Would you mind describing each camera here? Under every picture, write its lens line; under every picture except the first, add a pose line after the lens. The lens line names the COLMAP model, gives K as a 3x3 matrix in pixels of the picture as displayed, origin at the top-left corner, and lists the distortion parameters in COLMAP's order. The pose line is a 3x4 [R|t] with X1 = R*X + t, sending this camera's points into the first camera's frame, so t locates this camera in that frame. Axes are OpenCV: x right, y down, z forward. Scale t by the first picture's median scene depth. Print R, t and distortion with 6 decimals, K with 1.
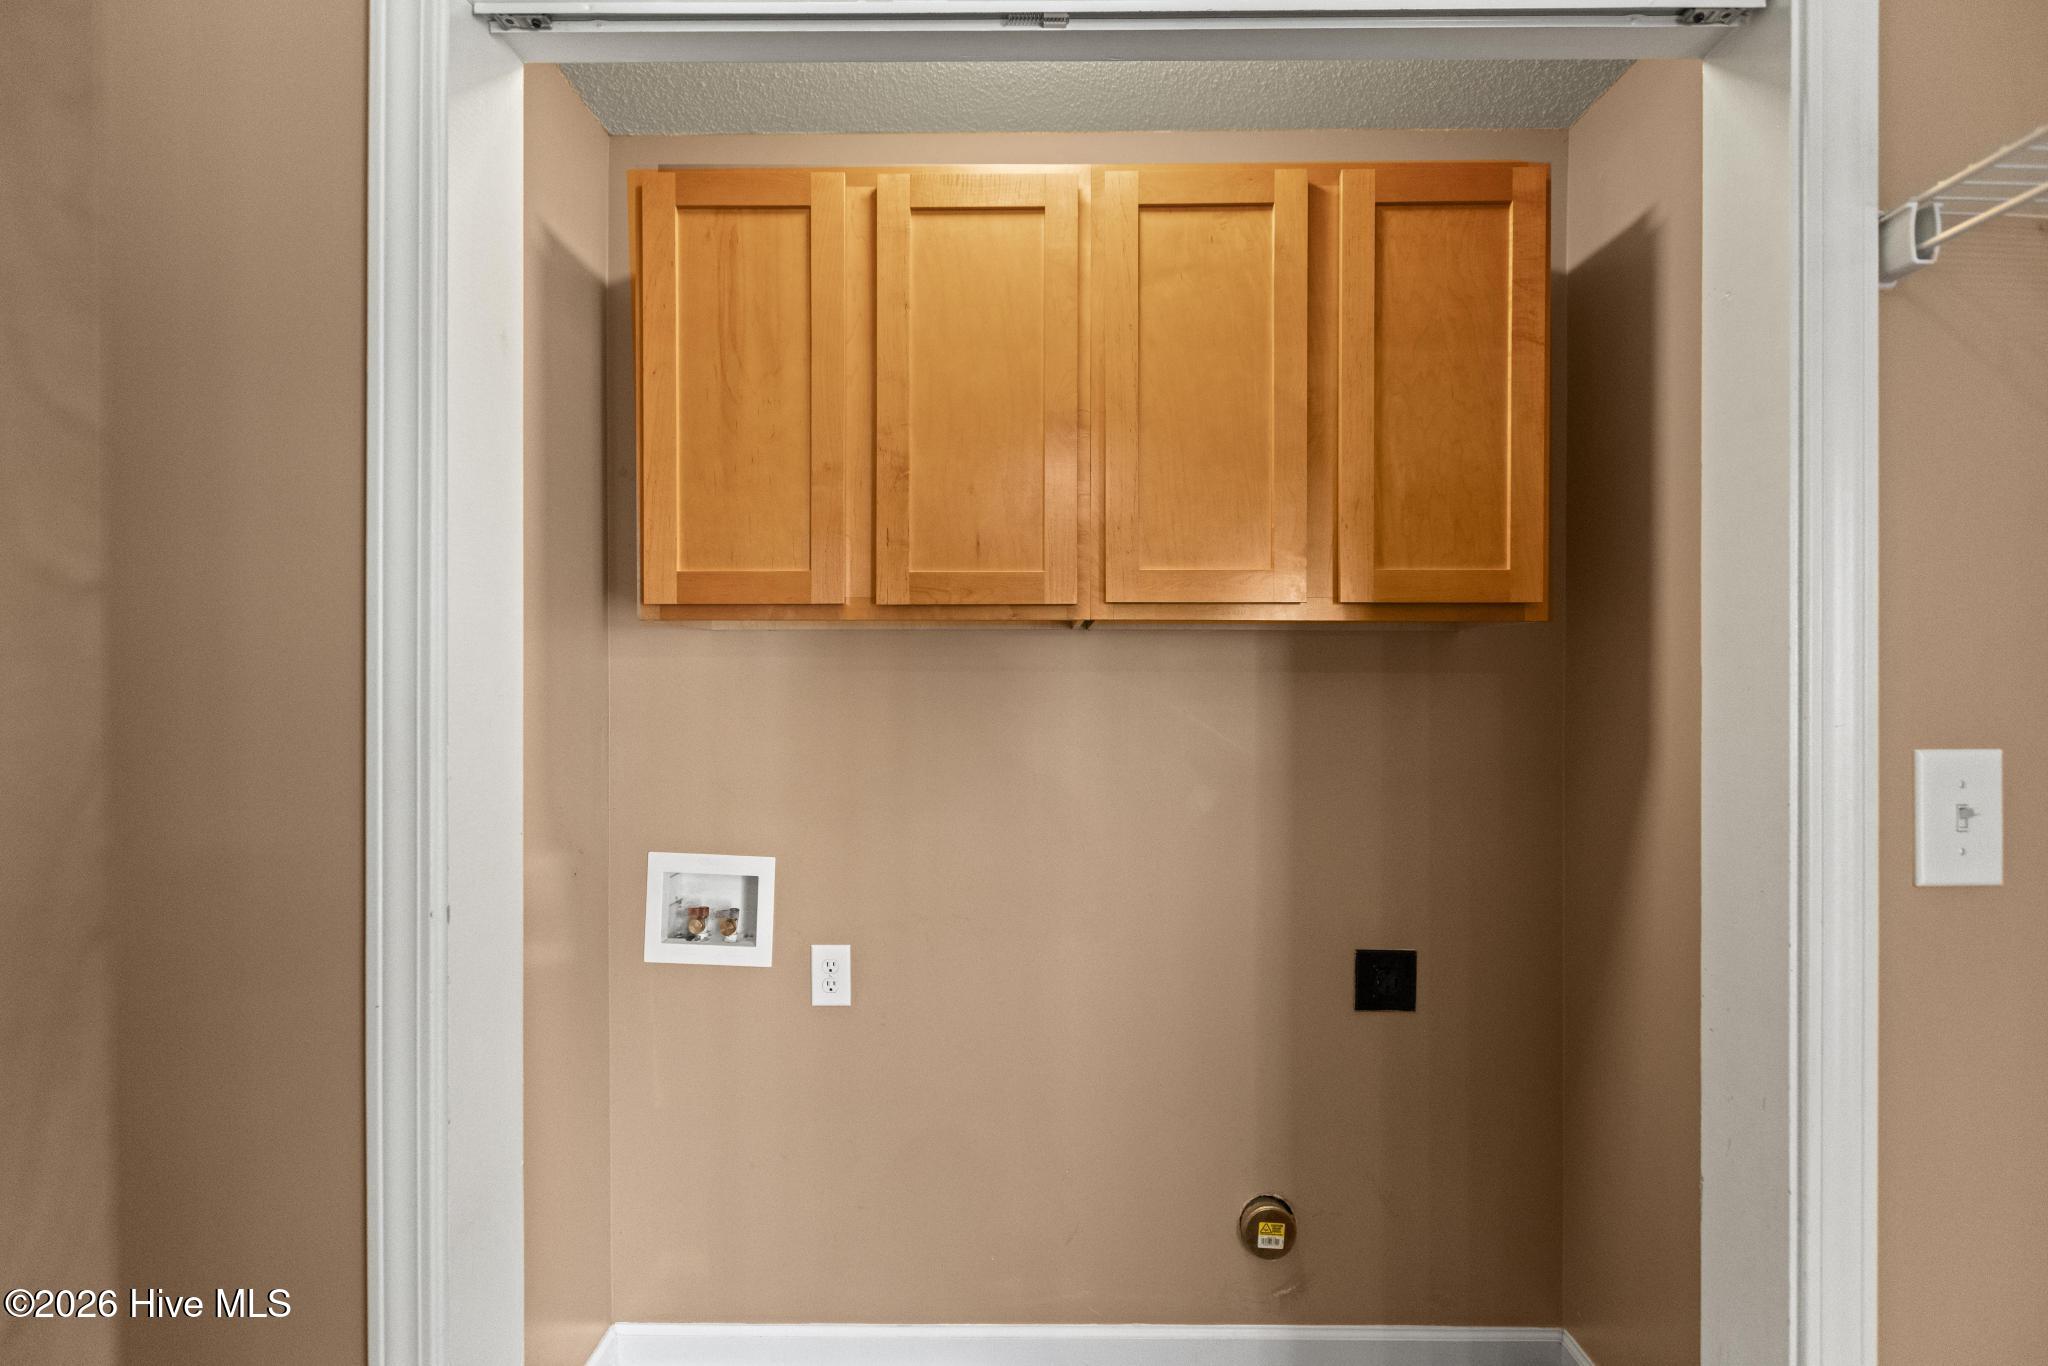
lens RADIAL K [[913.0, 0, 1024.3], [0, 913.0, 683.2], [0, 0, 1]] dist [0.001848, 0.000524]
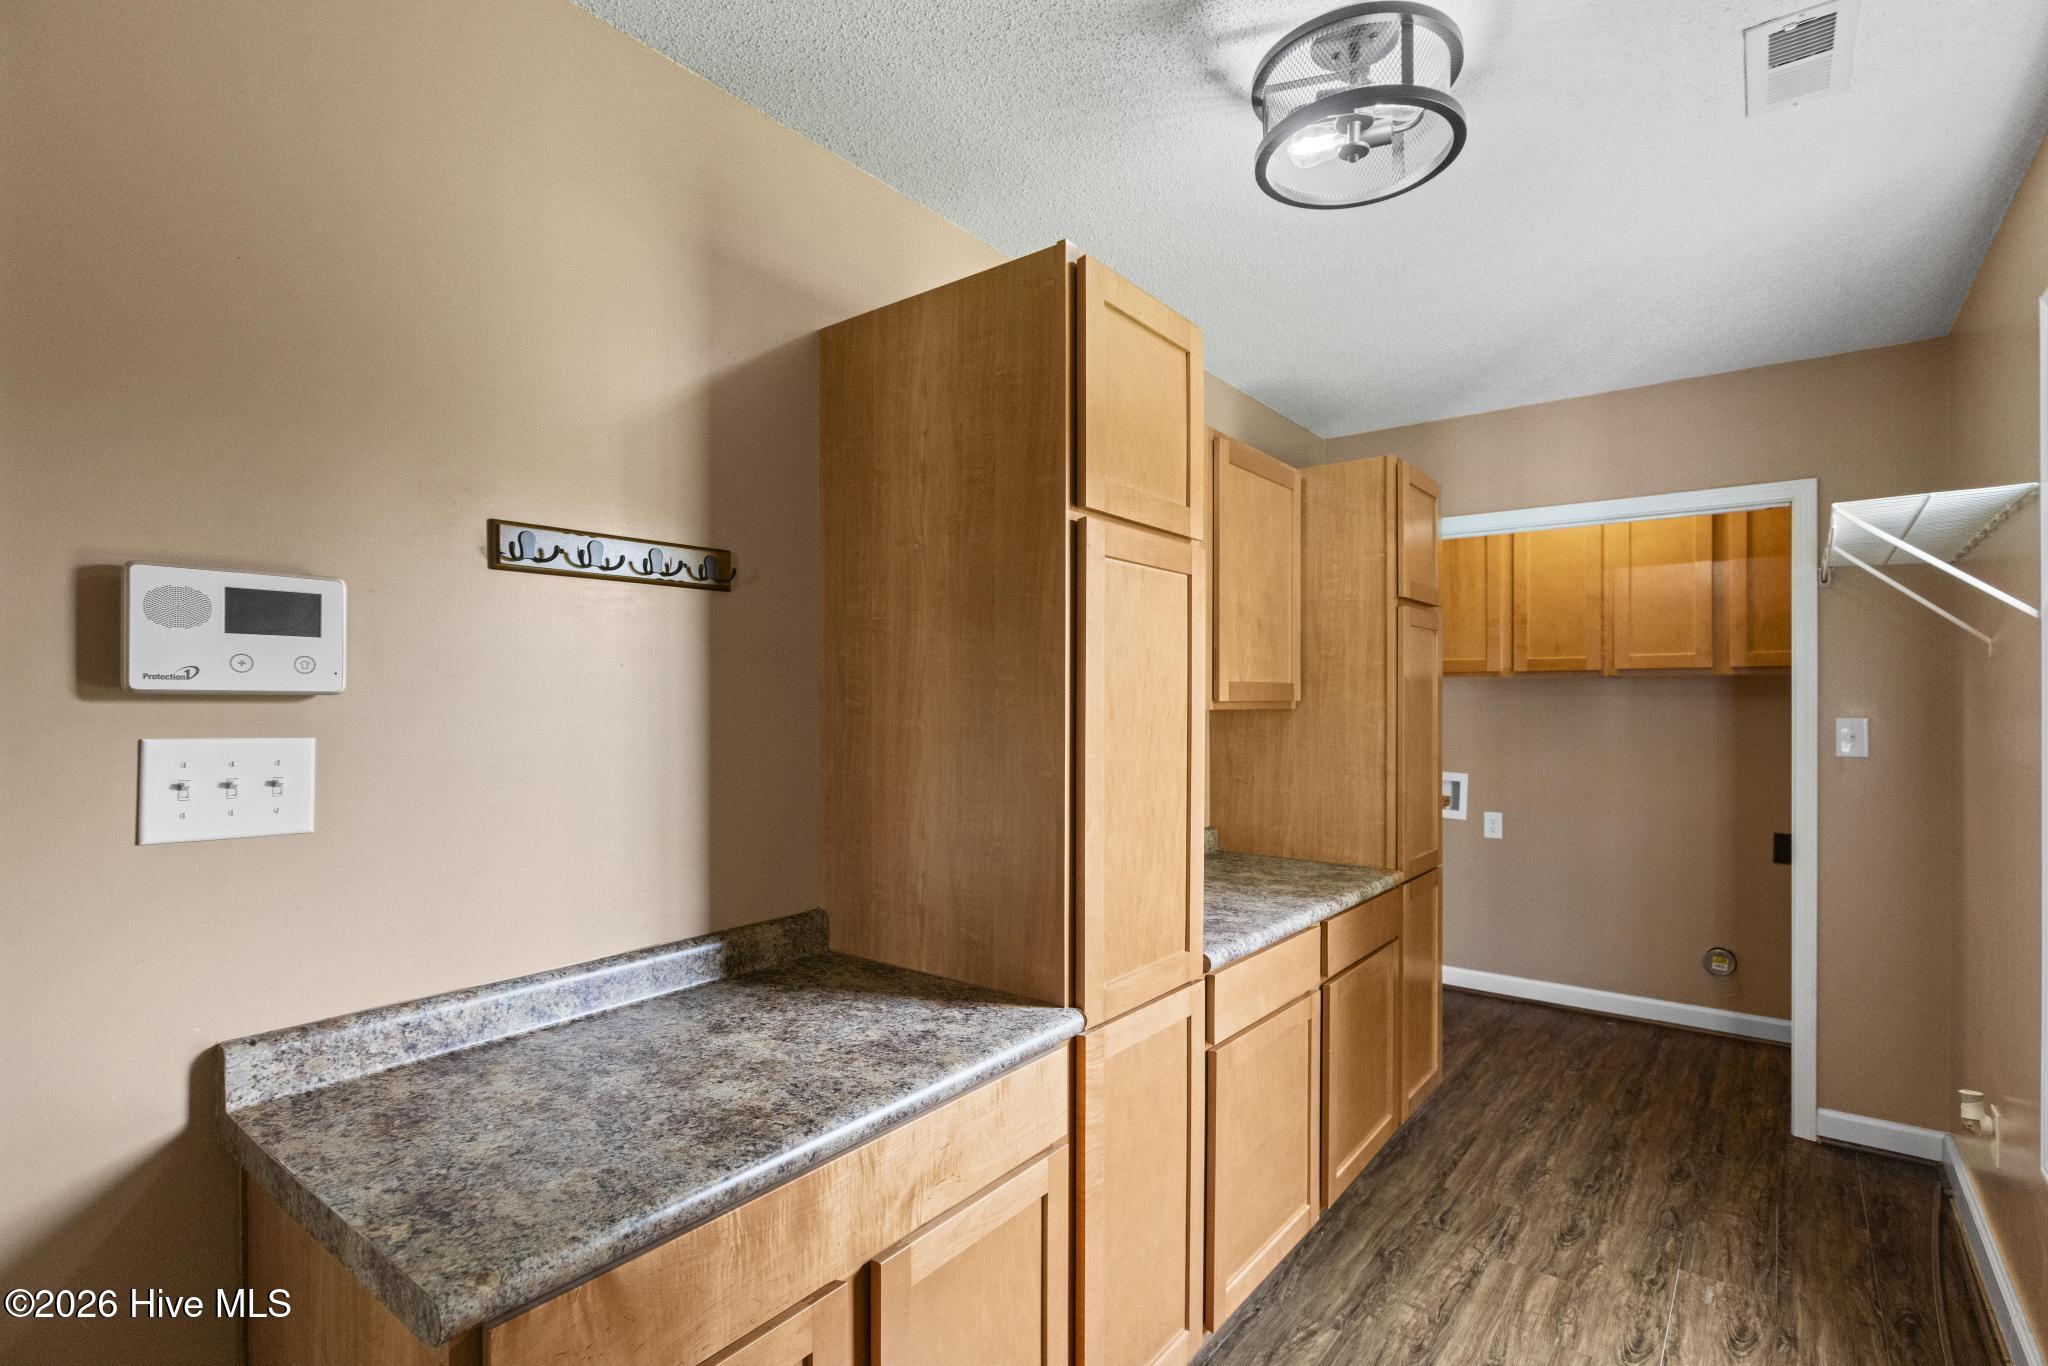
lens RADIAL K [[956.1, 0, 1019.0], [0, 956.1, 700.0], [0, 0, 1]] dist [-0.005221, -0.000050]
pose [[0.793371, 0.001111, -0.608737, 0.383961], [-0.007103, 0.999947, -0.007431, 0.028375], [0.608697, 0.010219, 0.793337, -2.057874]]
